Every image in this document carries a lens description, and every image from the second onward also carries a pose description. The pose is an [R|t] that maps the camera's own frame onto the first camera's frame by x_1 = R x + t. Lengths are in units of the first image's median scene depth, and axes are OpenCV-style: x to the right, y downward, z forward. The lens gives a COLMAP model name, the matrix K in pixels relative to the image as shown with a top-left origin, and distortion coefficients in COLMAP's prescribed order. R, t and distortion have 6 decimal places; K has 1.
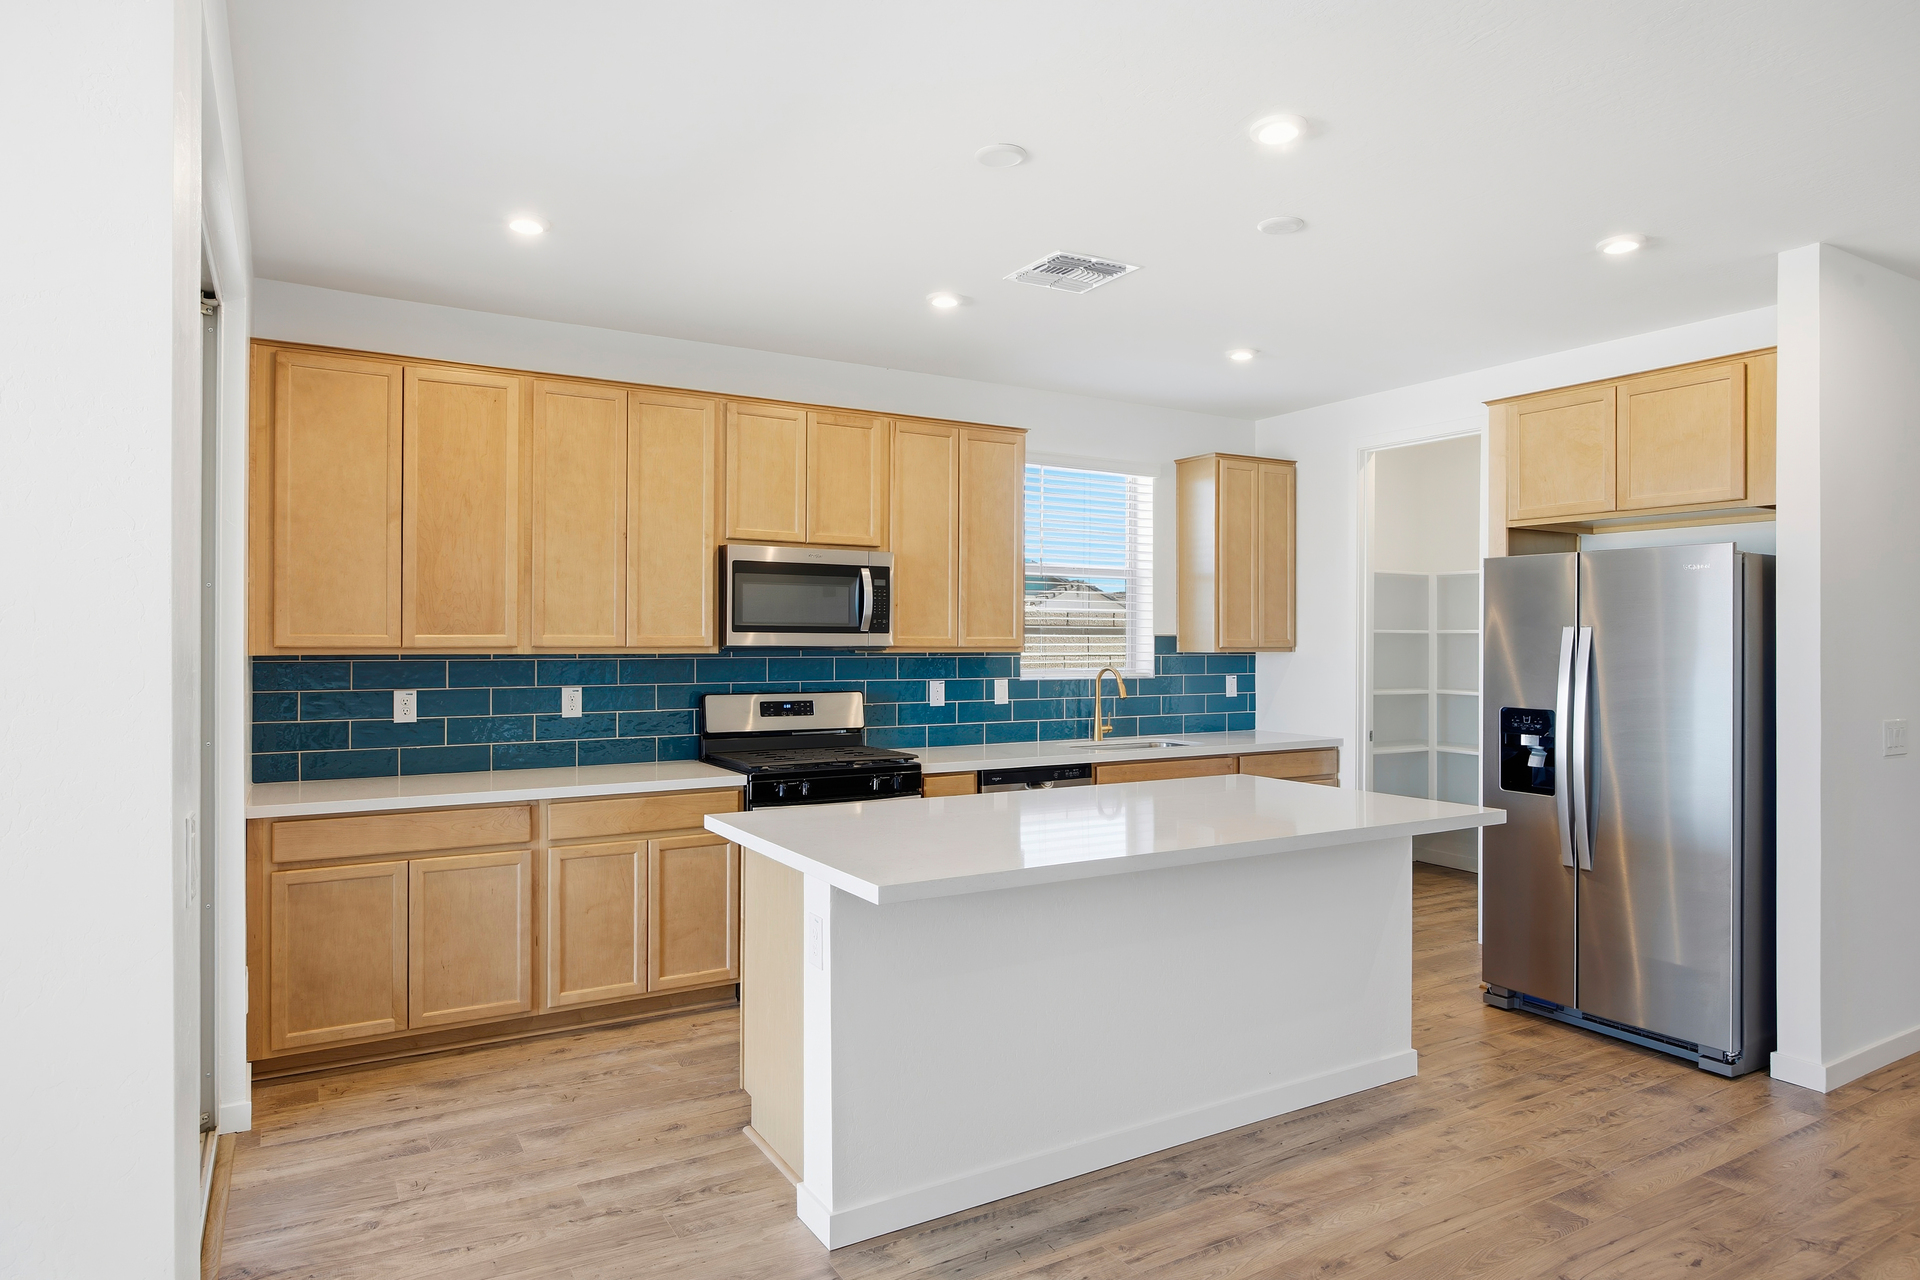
lens RADIAL K [[1134.1, 0, 950.9], [0, 1134.1, 639.7], [0, 0, 1]] dist [-0.005051, -0.000729]
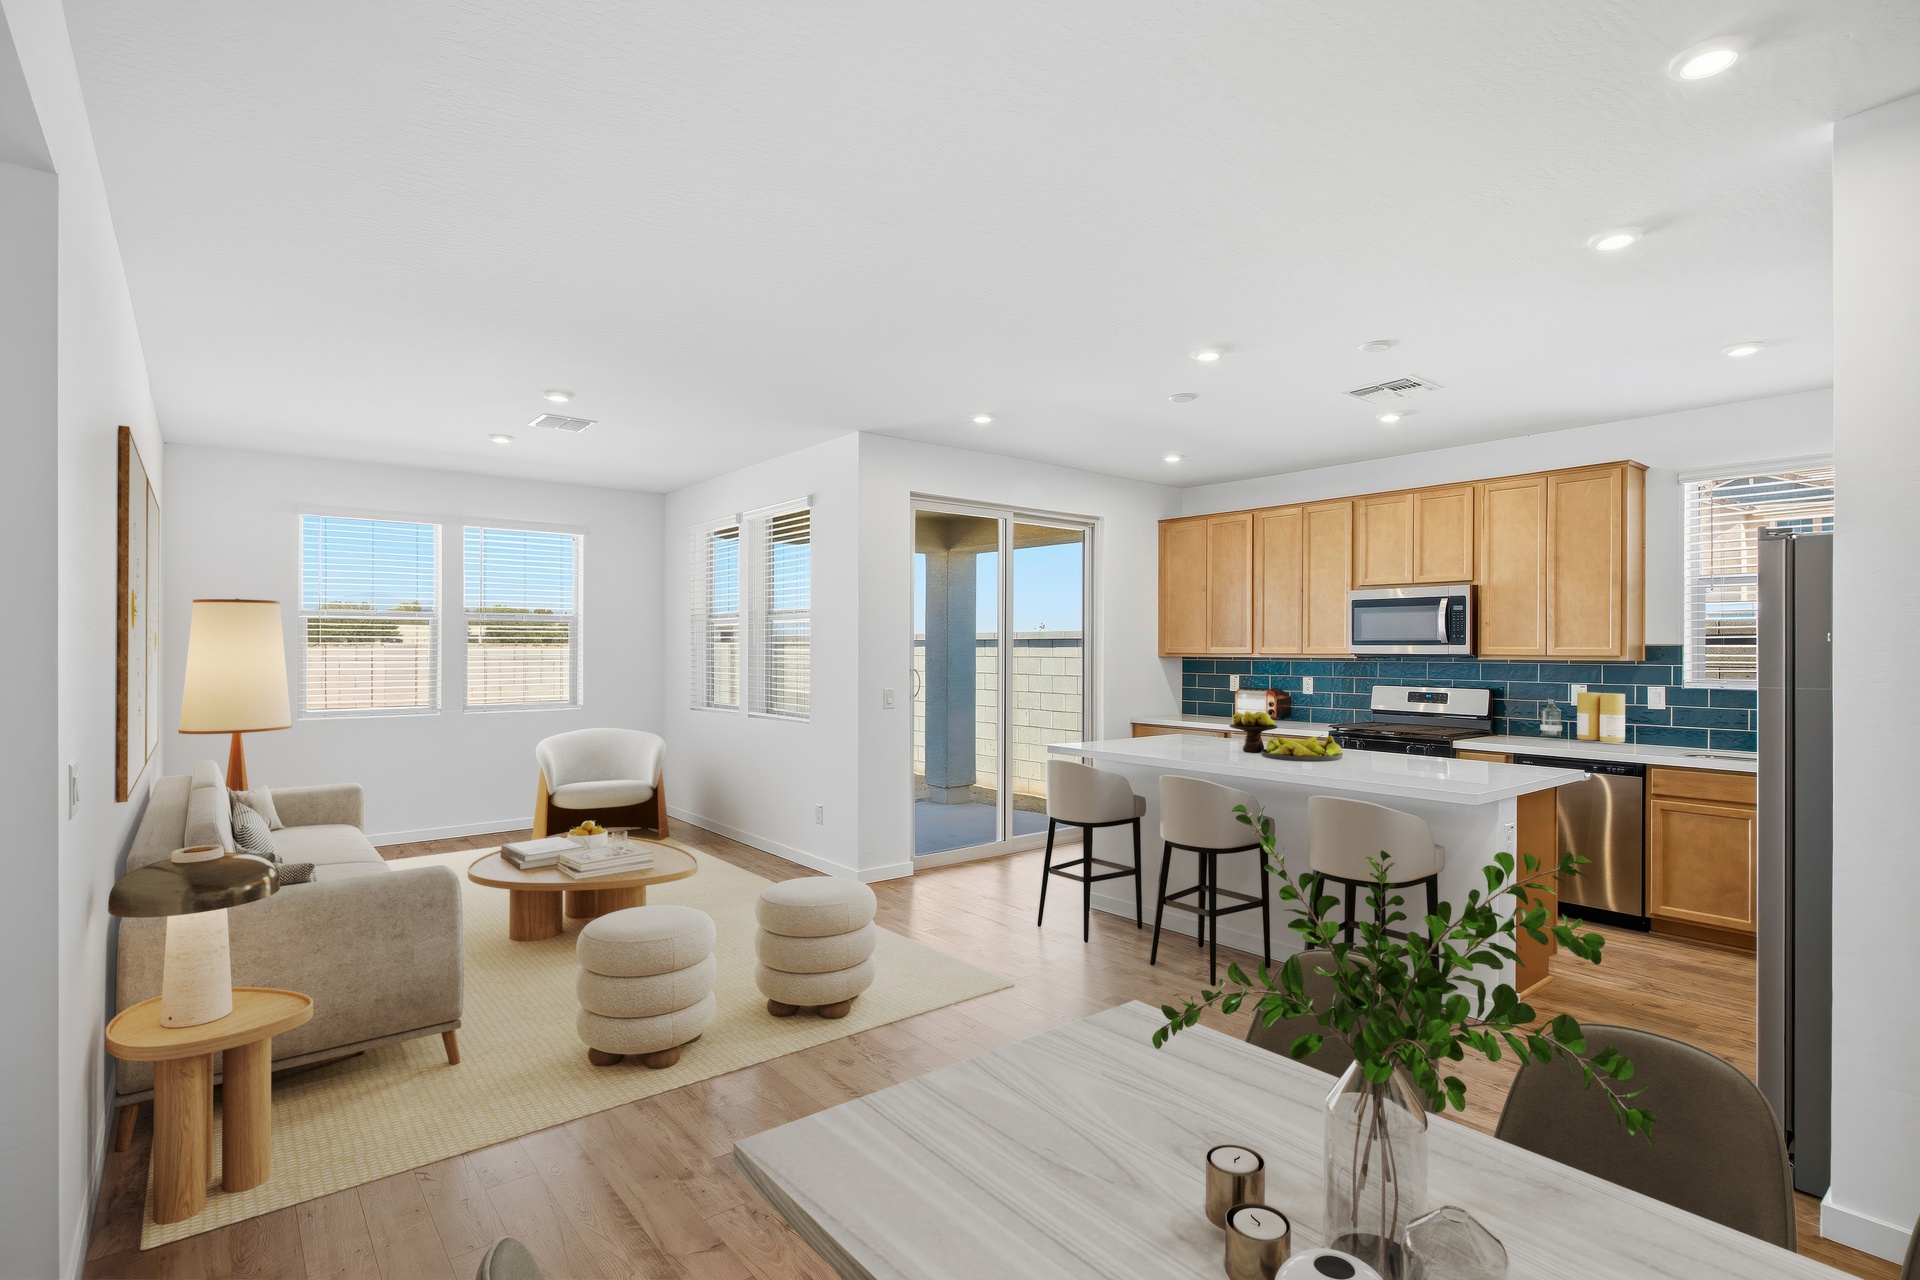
lens RADIAL K [[938.2, 0, 960.0], [0, 938.2, 640.0], [0, 0, 1]] dist [-0.001115, -0.000123]
pose [[0.148175, -0.012435, -0.988883, 1.035071], [-0.004264, 0.999904, -0.013213, 0.006326], [0.988952, 0.006174, 0.148108, 0.254800]]
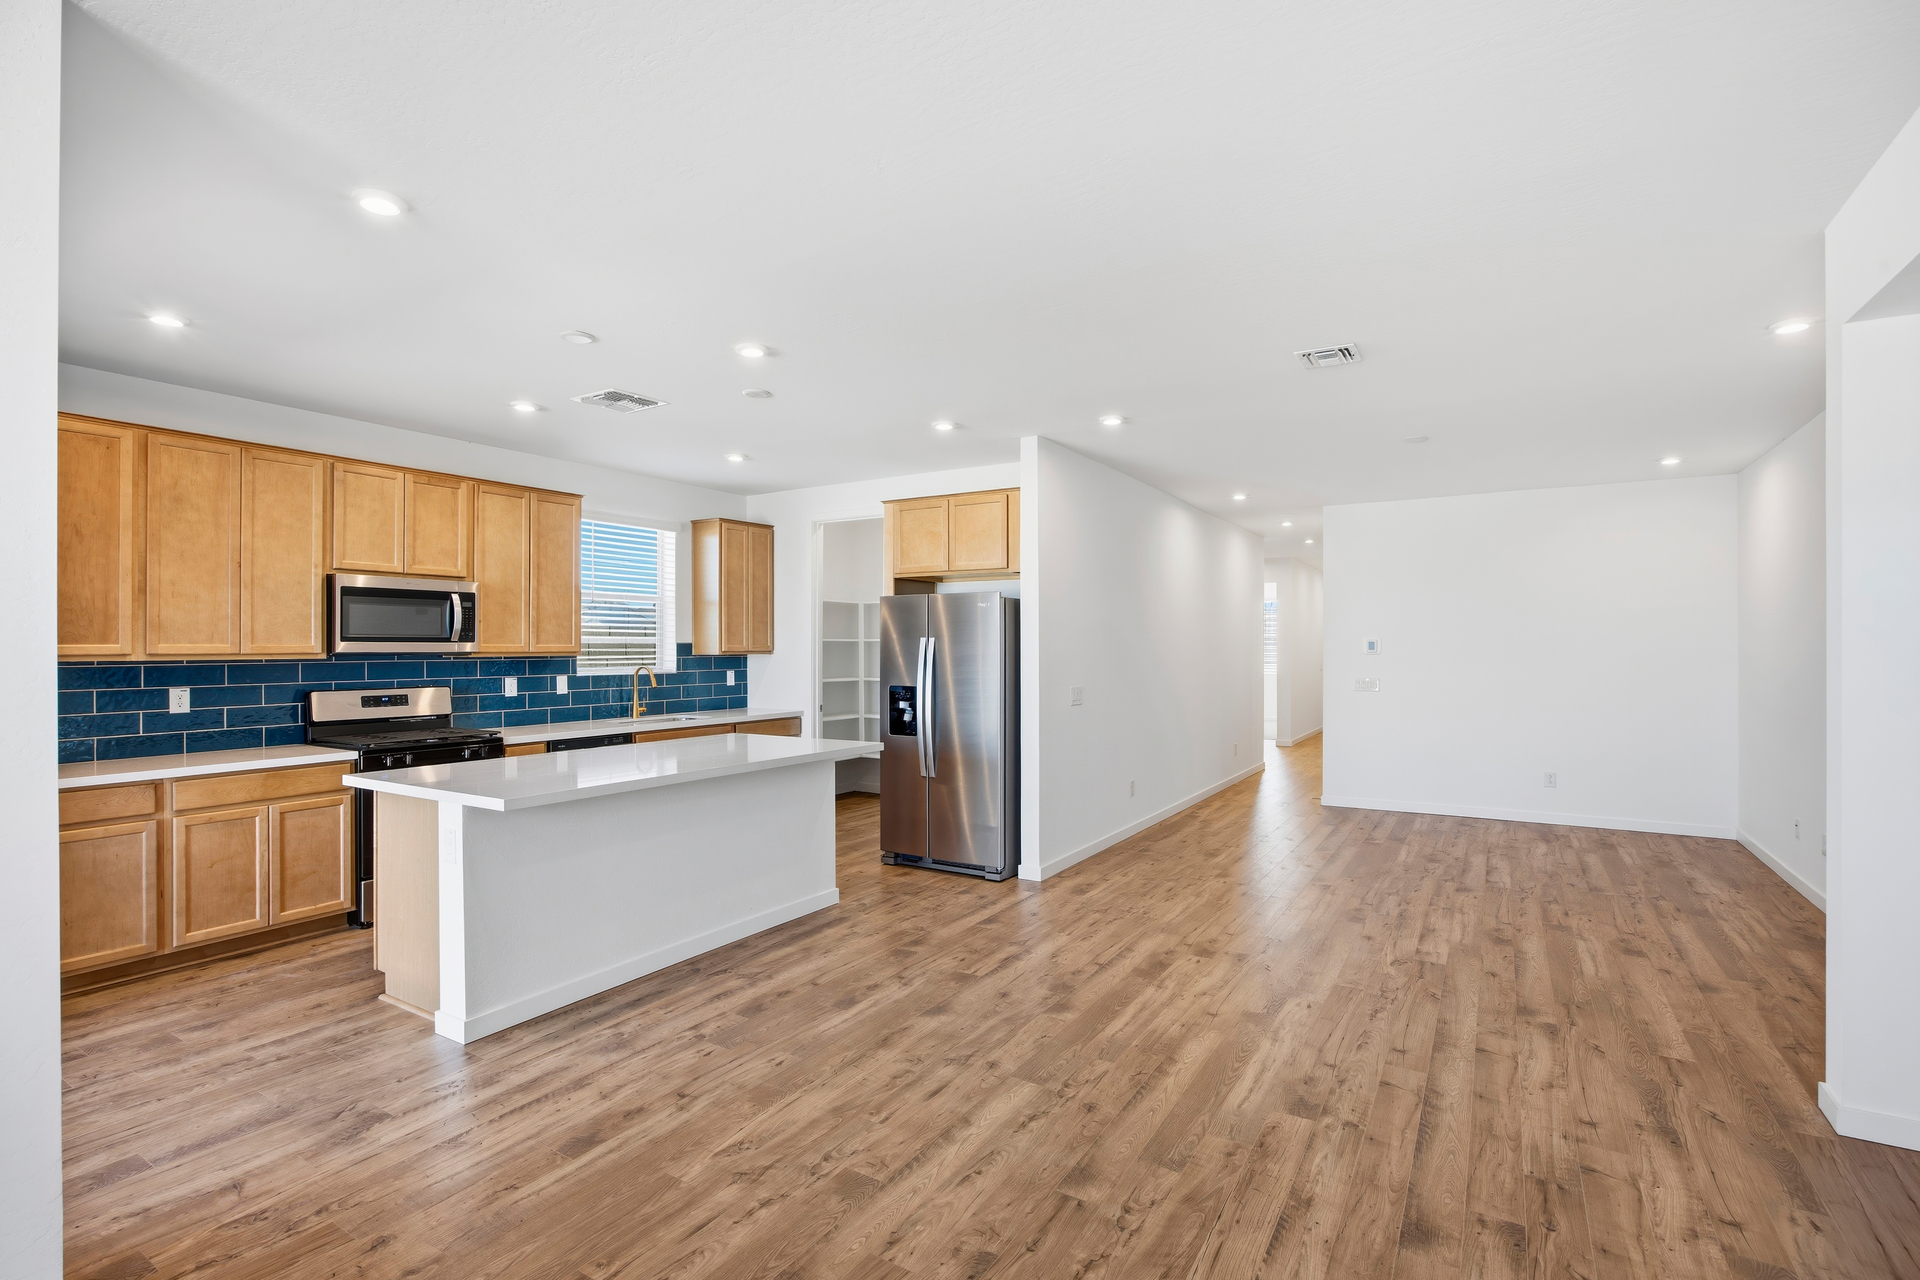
lens RADIAL K [[904.3, 0, 955.7], [0, 904.3, 642.6], [0, 0, 1]] dist [-0.014571, 0.008345]
pose [[0.887029, -0.002824, 0.461704, -0.045037], [0.005001, 0.999981, -0.003492, 0.001332], [-0.461686, 0.005406, 0.887027, -0.227442]]
